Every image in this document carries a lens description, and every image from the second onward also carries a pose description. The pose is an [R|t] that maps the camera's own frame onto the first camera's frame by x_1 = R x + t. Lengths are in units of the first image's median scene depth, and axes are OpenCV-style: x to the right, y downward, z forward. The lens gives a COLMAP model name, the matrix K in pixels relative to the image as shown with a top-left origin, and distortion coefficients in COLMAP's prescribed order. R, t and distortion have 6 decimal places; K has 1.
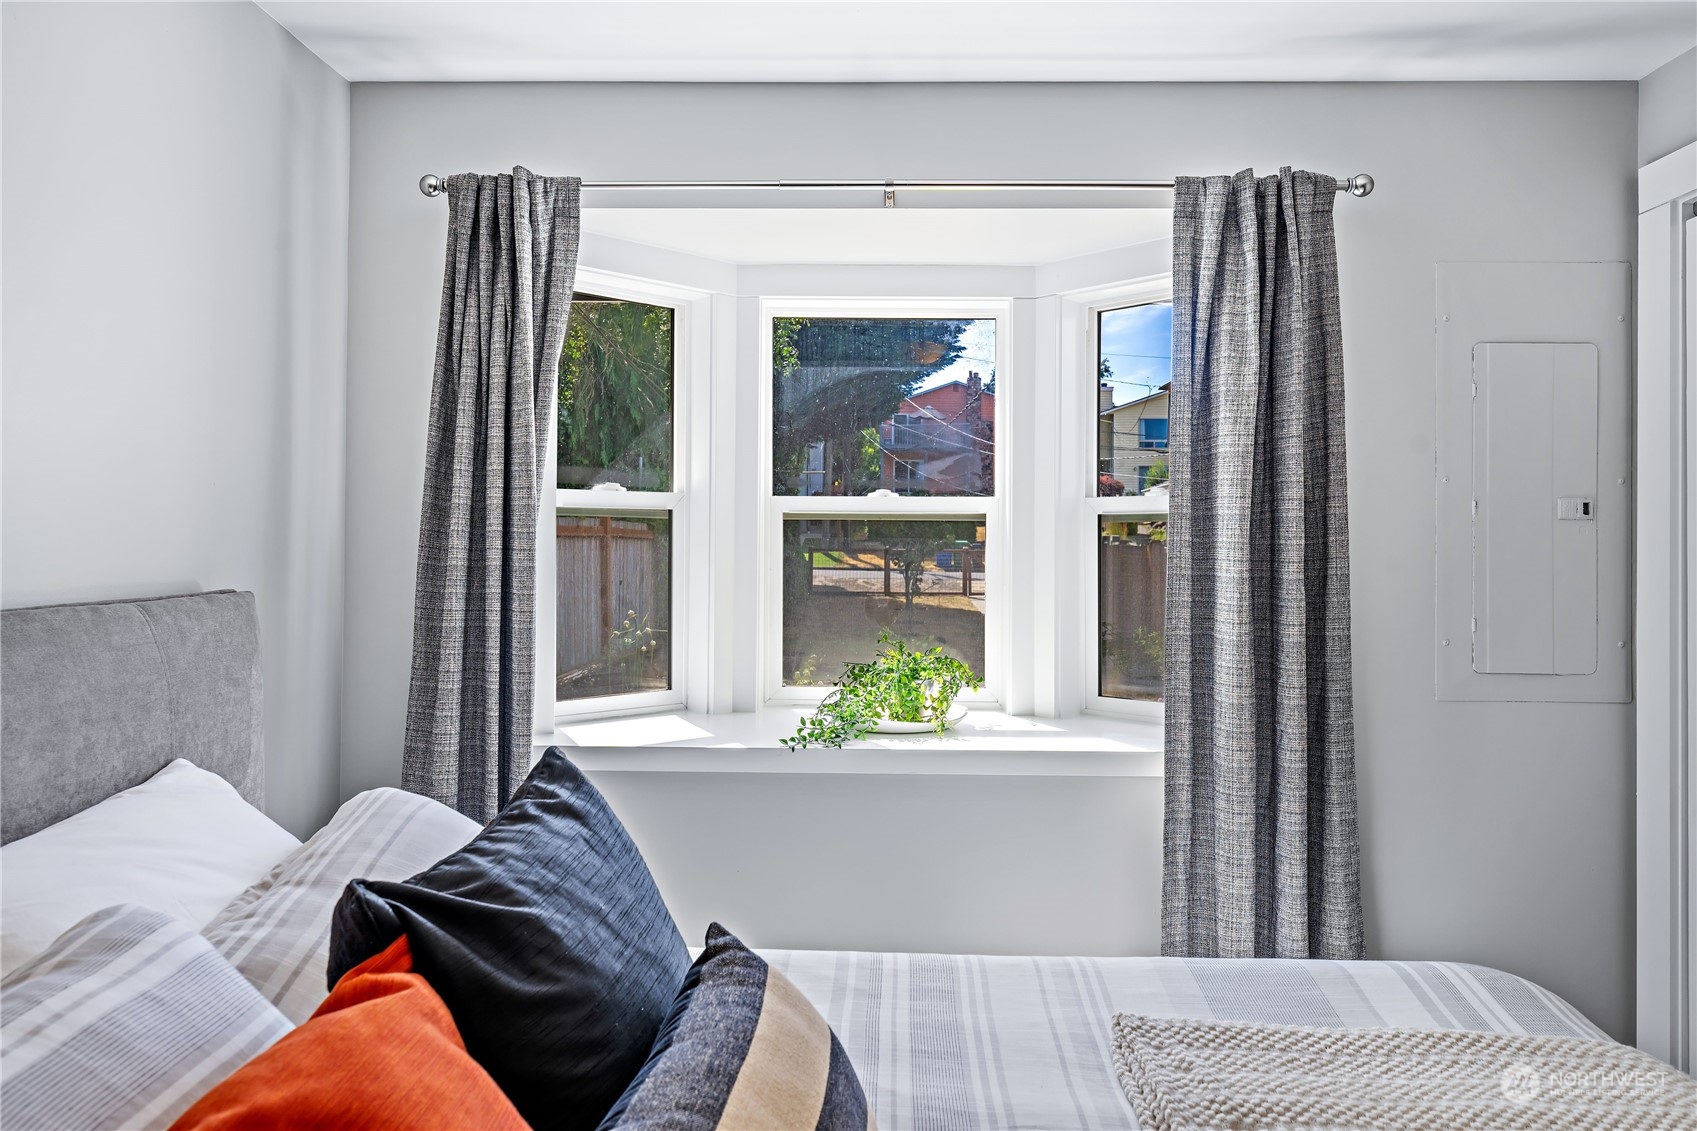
lens RADIAL K [[1153.0, 0, 851.0], [0, 1153.0, 529.3], [0, 0, 1]] dist [0.002589, 0.003936]
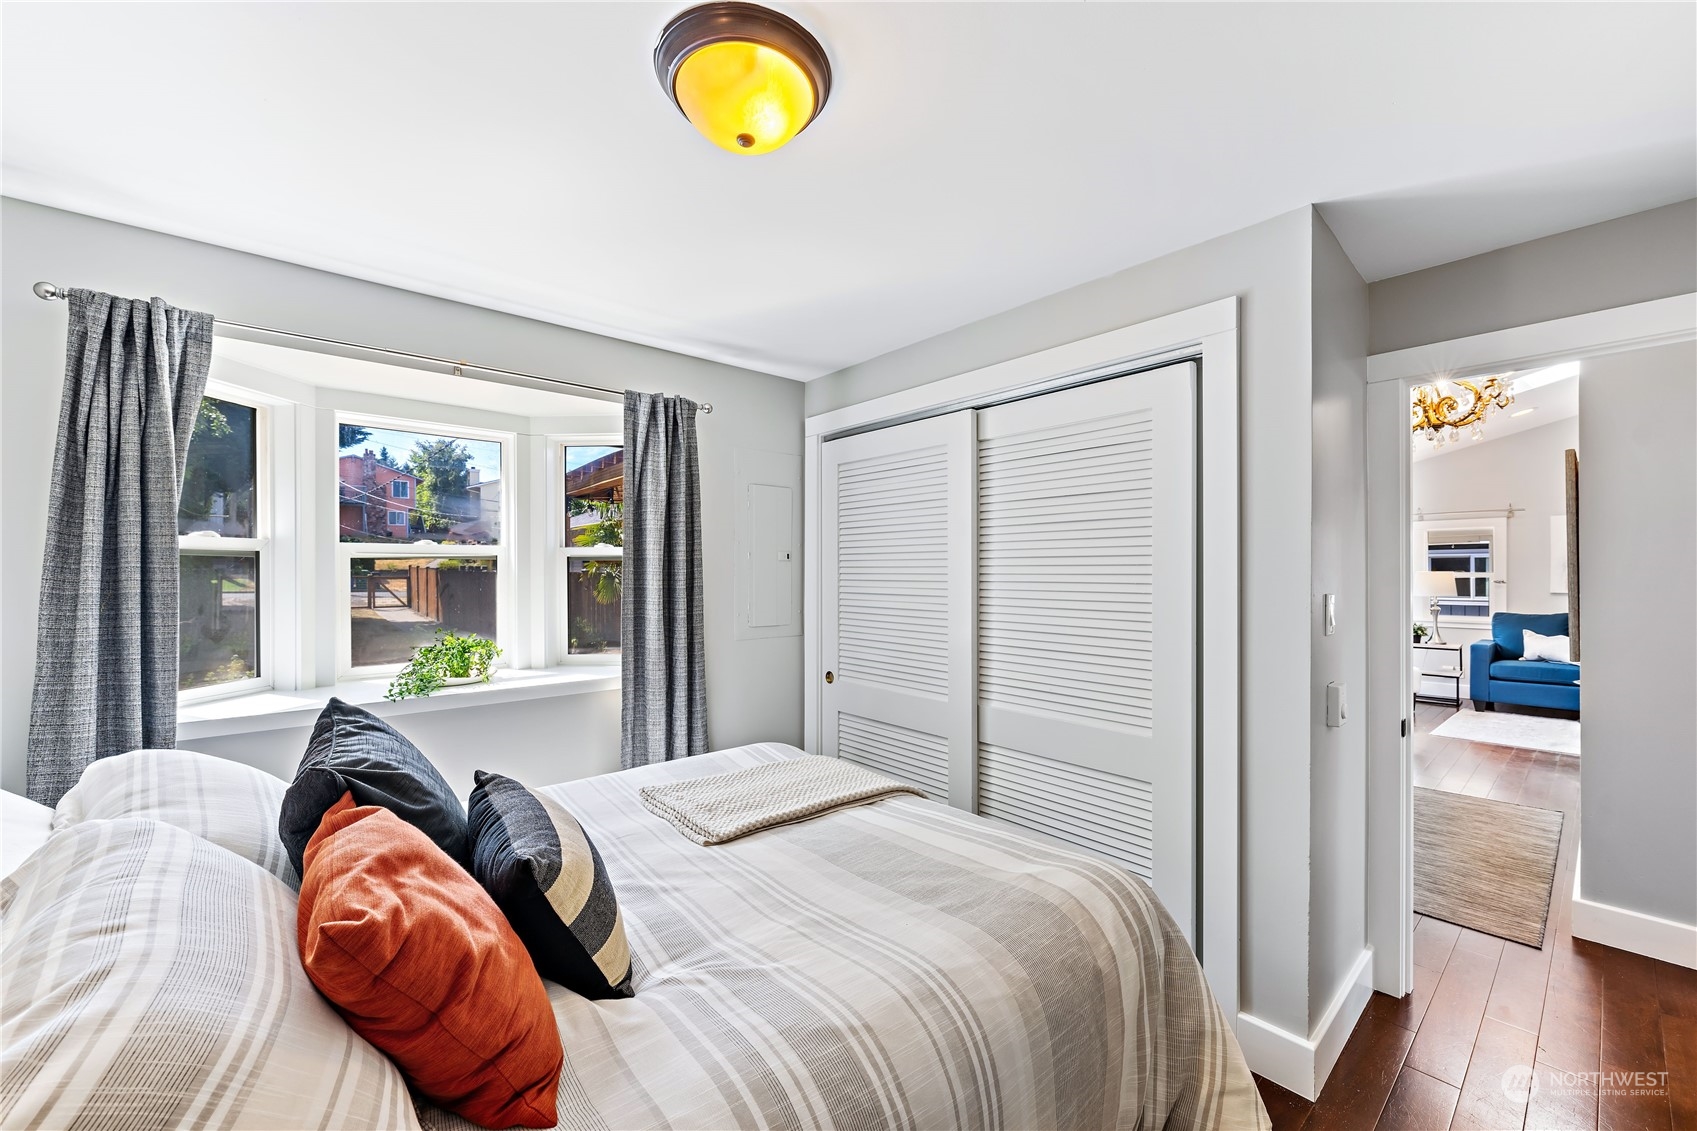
lens RADIAL K [[671.2, 0, 862.5], [0, 671.2, 574.4], [0, 0, 1]] dist [-0.001152, -0.000320]
pose [[0.730726, -0.010394, 0.682592, -0.217303], [-0.002326, 0.999840, 0.017714, -0.005573], [-0.682667, -0.014532, 0.730585, -0.139257]]
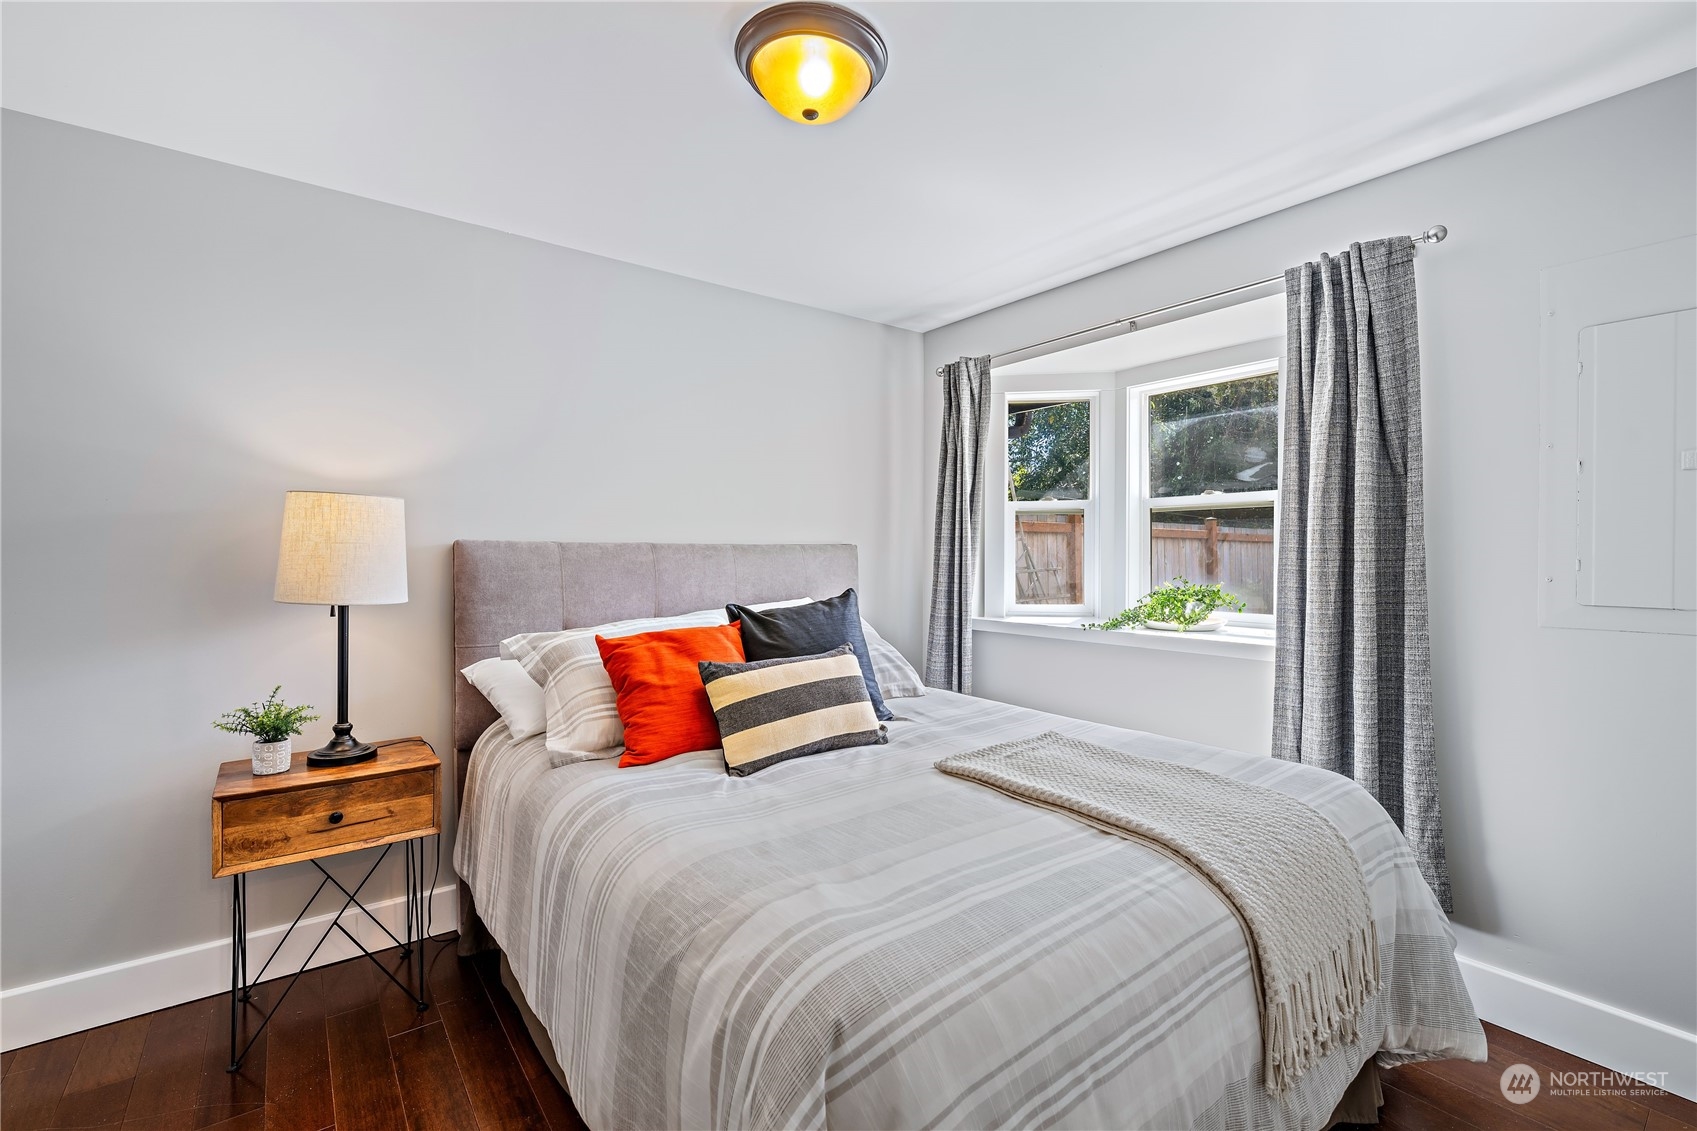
lens RADIAL K [[760.3, 0, 854.1], [0, 760.3, 565.7], [0, 0, 1]] dist [-0.001580, 0.000222]
pose [[0.621175, 0.001804, -0.783670, 0.716460], [0.013137, 0.999833, 0.012714, 0.066204], [0.783562, -0.018193, 0.621048, -0.081838]]
